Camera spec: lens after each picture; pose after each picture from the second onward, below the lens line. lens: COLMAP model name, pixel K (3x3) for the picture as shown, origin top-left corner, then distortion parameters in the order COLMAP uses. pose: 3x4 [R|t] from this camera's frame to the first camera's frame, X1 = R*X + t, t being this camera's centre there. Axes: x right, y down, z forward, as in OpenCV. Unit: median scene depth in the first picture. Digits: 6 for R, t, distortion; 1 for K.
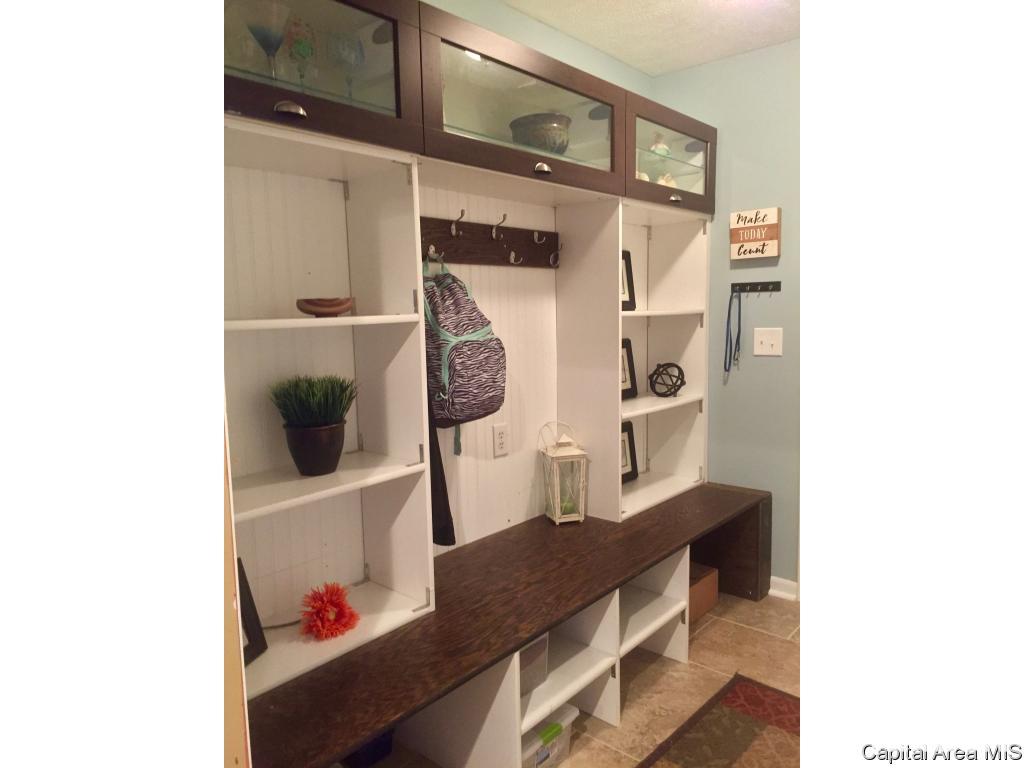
lens RADIAL K [[657.5, 0, 512.0], [0, 657.5, 384.0], [0, 0, 1]] dist [0.074840, -0.105172]
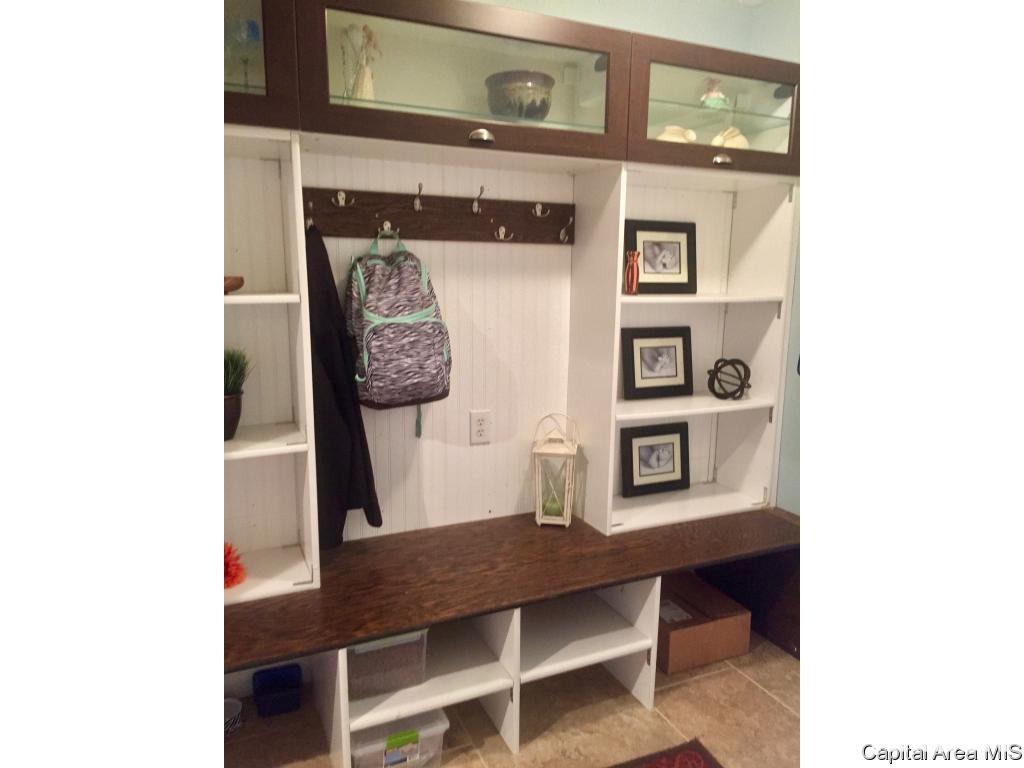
lens RADIAL K [[657.5, 0, 512.0], [0, 657.5, 384.0], [0, 0, 1]] dist [0.074840, -0.105172]
pose [[0.912208, 0.101231, -0.397024, 0.401206], [-0.077714, 0.994156, 0.074928, -0.052228], [0.402289, -0.037496, 0.914745, 0.152769]]
